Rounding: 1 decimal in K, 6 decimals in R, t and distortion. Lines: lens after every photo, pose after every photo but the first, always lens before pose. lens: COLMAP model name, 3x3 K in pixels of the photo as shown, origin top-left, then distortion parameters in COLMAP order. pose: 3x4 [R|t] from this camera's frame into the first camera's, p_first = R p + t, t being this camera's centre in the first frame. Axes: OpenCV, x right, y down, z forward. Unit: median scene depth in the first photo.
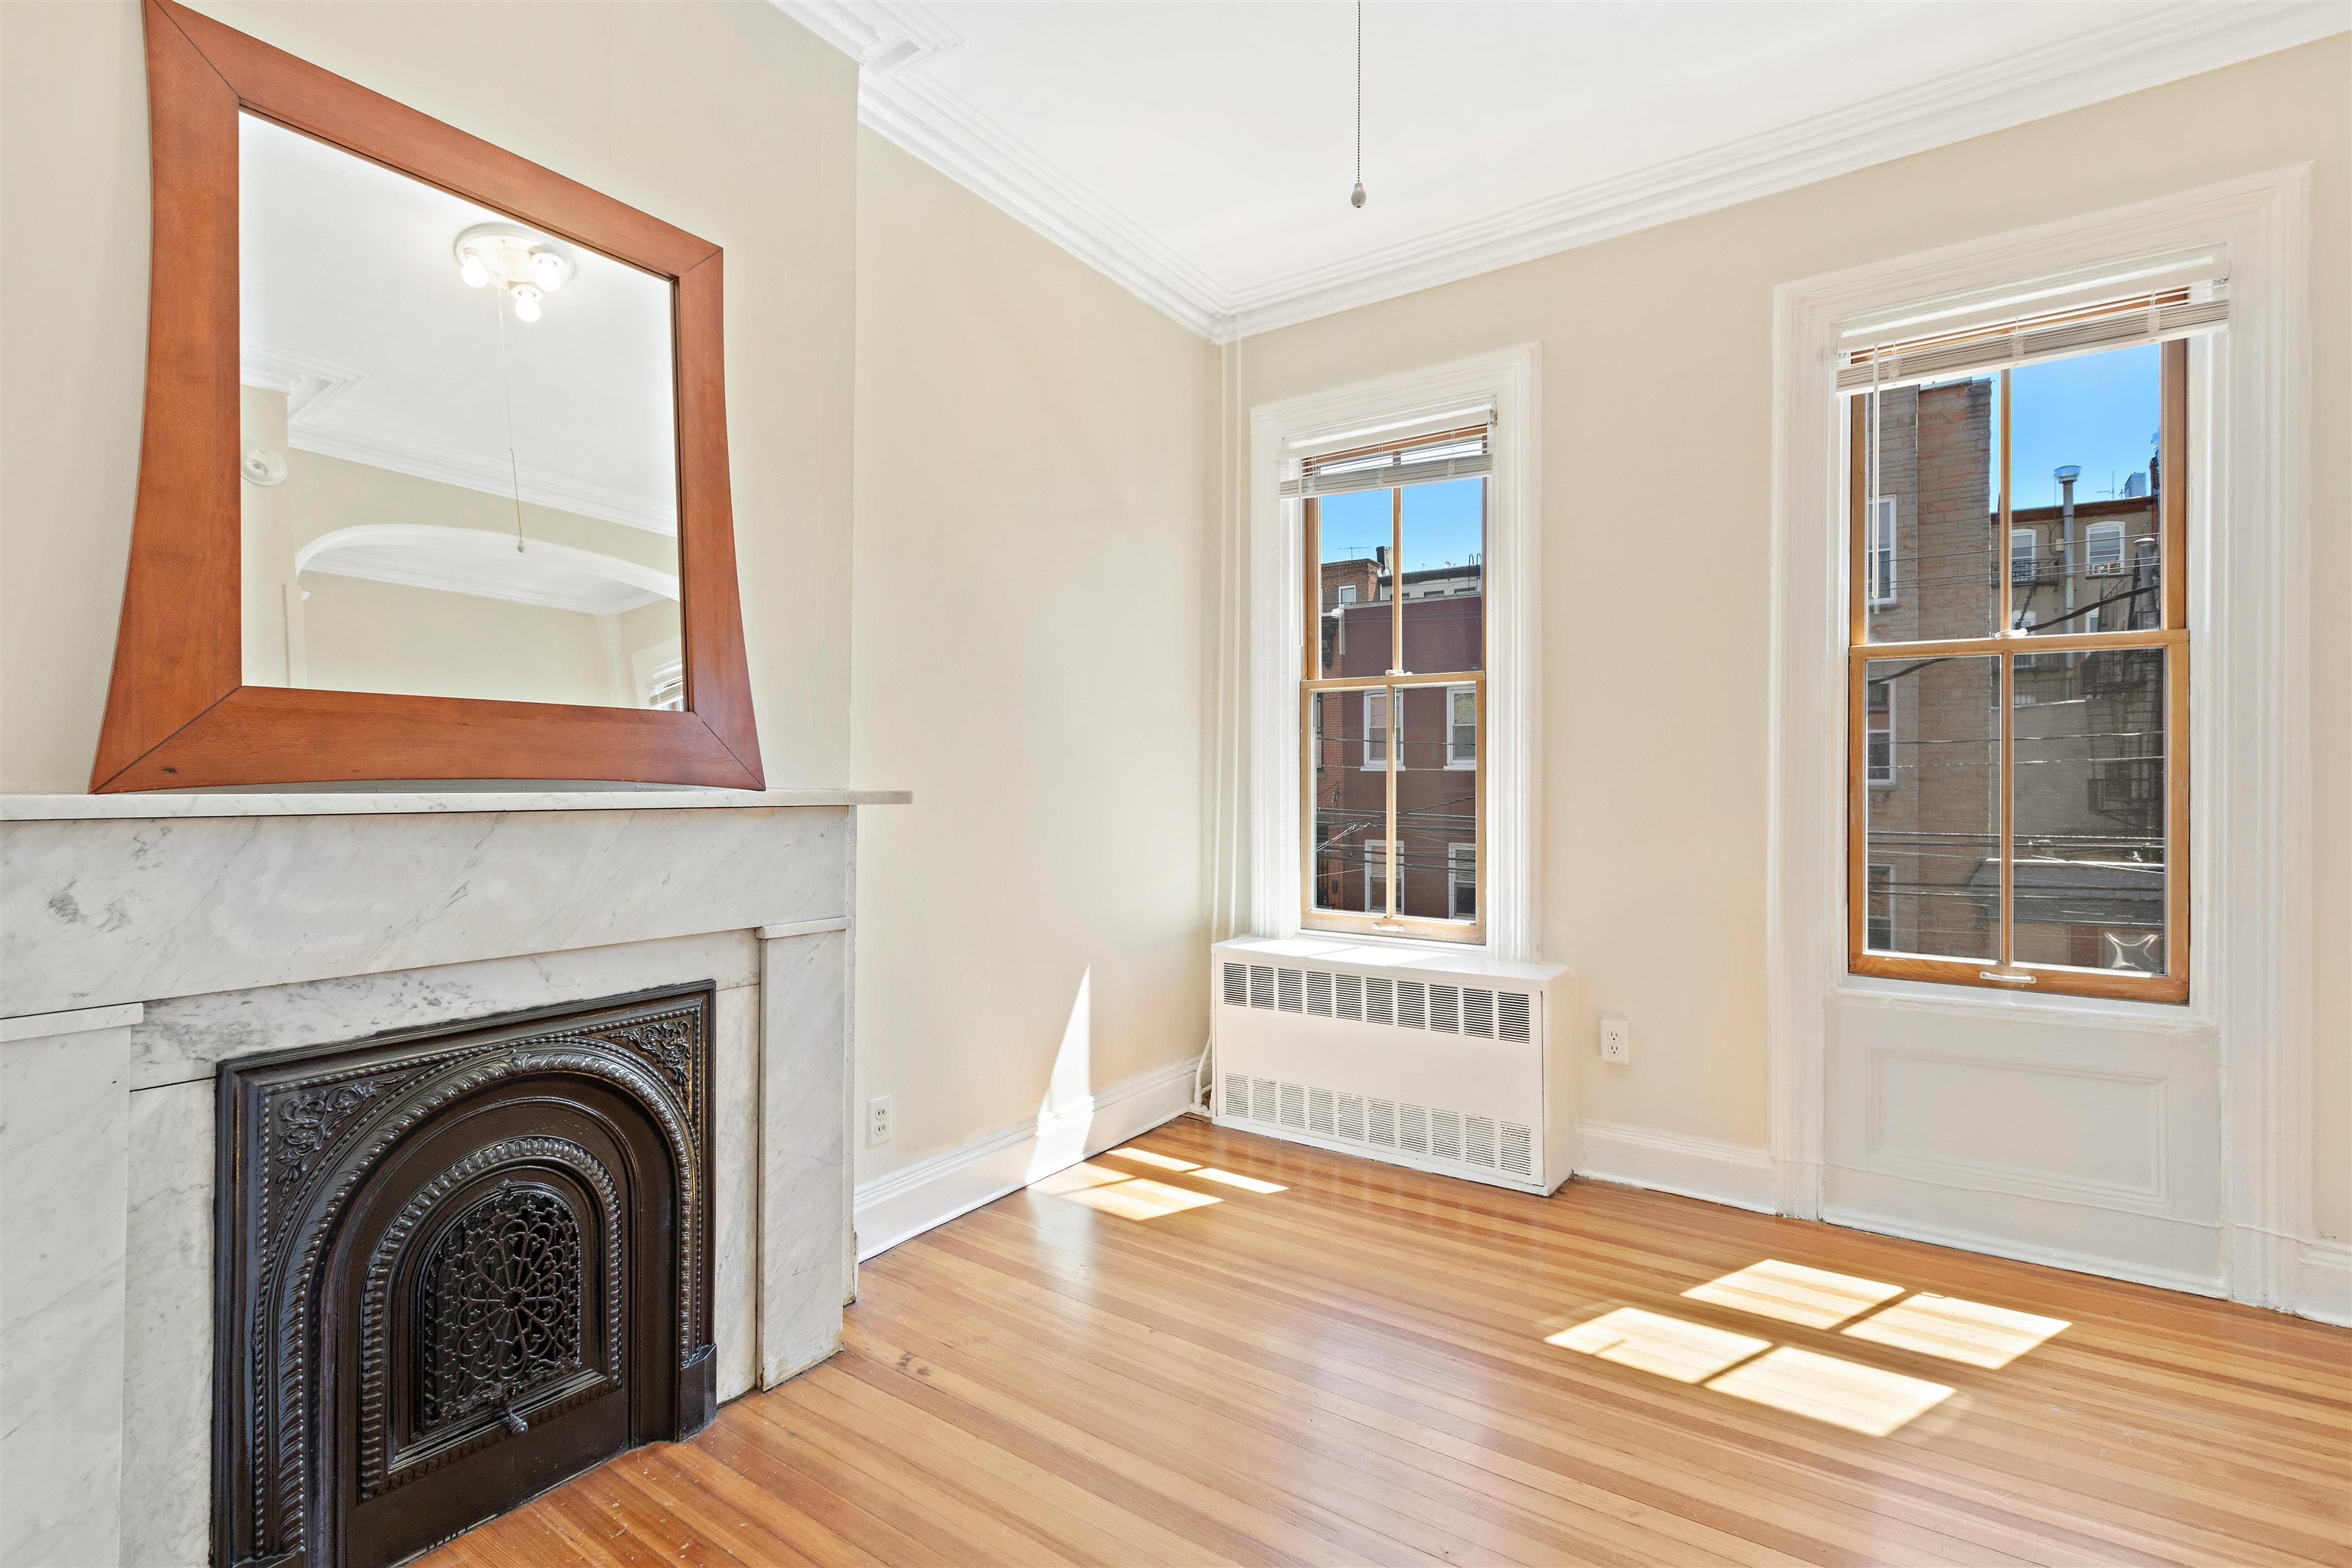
lens RADIAL K [[1061.2, 0, 1168.4], [0, 1061.2, 773.1], [0, 0, 1]] dist [0.003156, -0.001735]
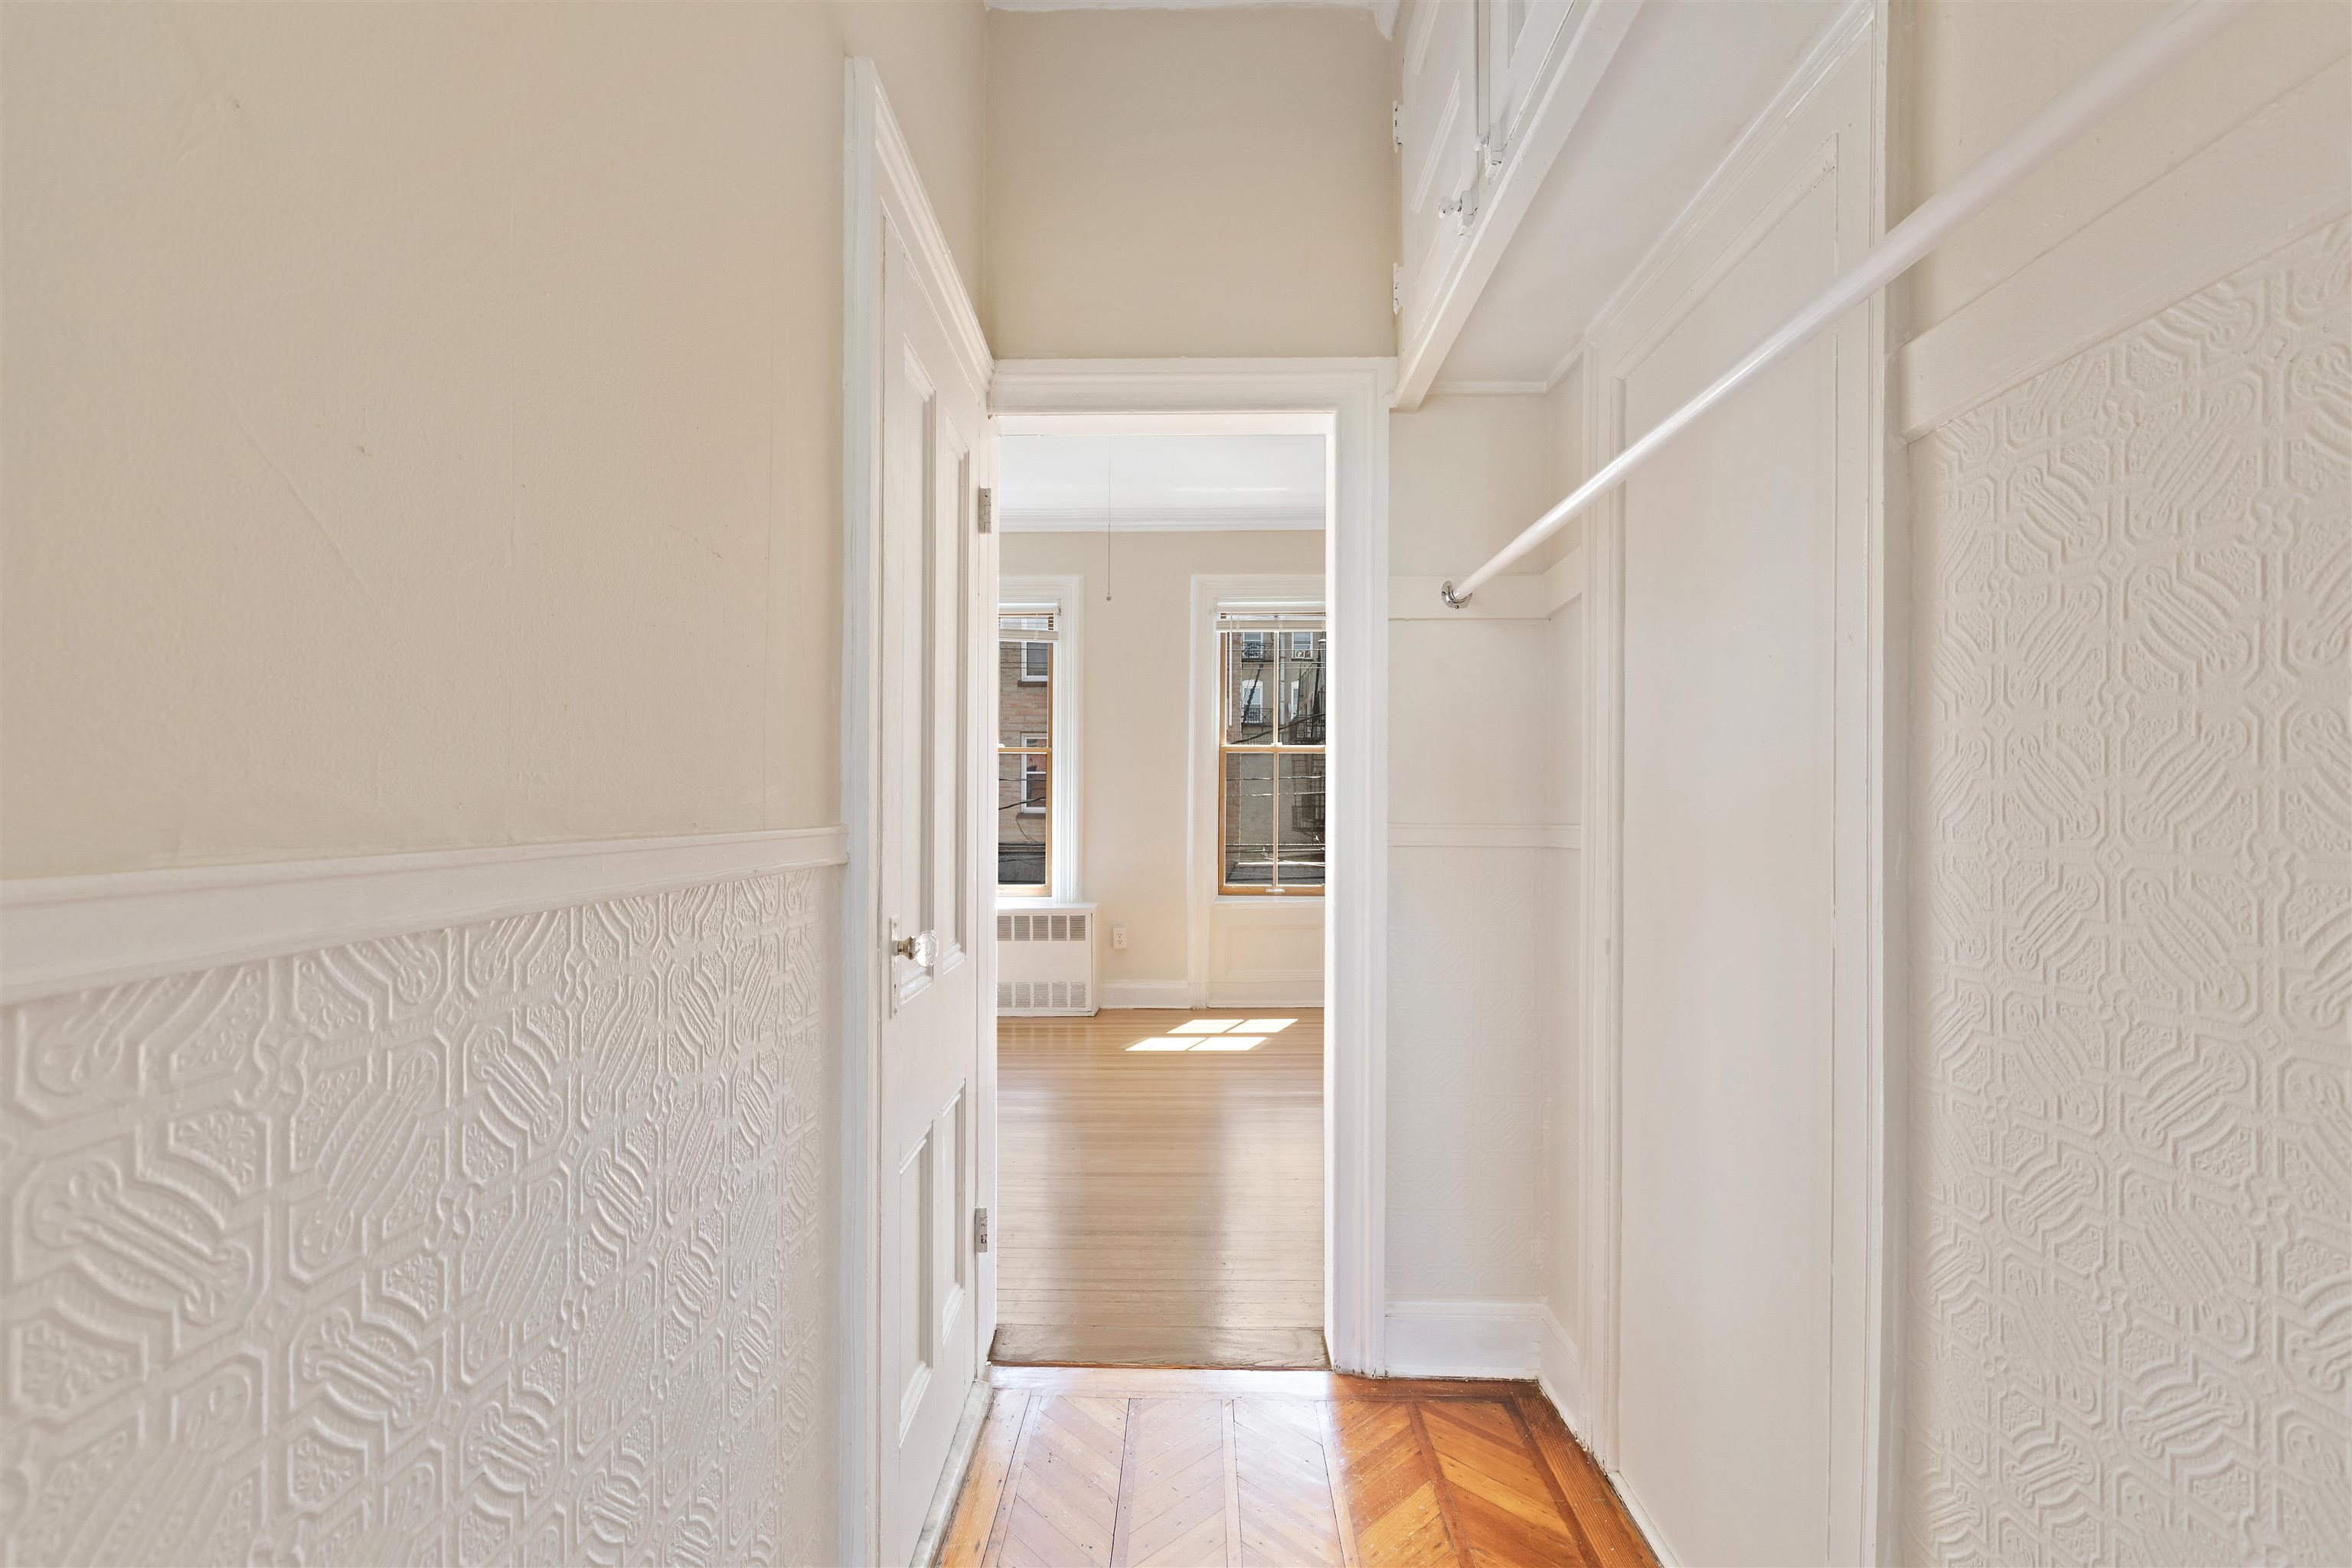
lens RADIAL K [[1061.2, 0, 1159.6], [0, 1061.2, 797.0], [0, 0, 1]] dist [0.003156, -0.001735]
pose [[0.830216, 0.008084, 0.557383, -0.646402], [-0.007166, 0.999967, -0.003830, -0.004708], [-0.557396, -0.000814, 0.830246, -0.711367]]
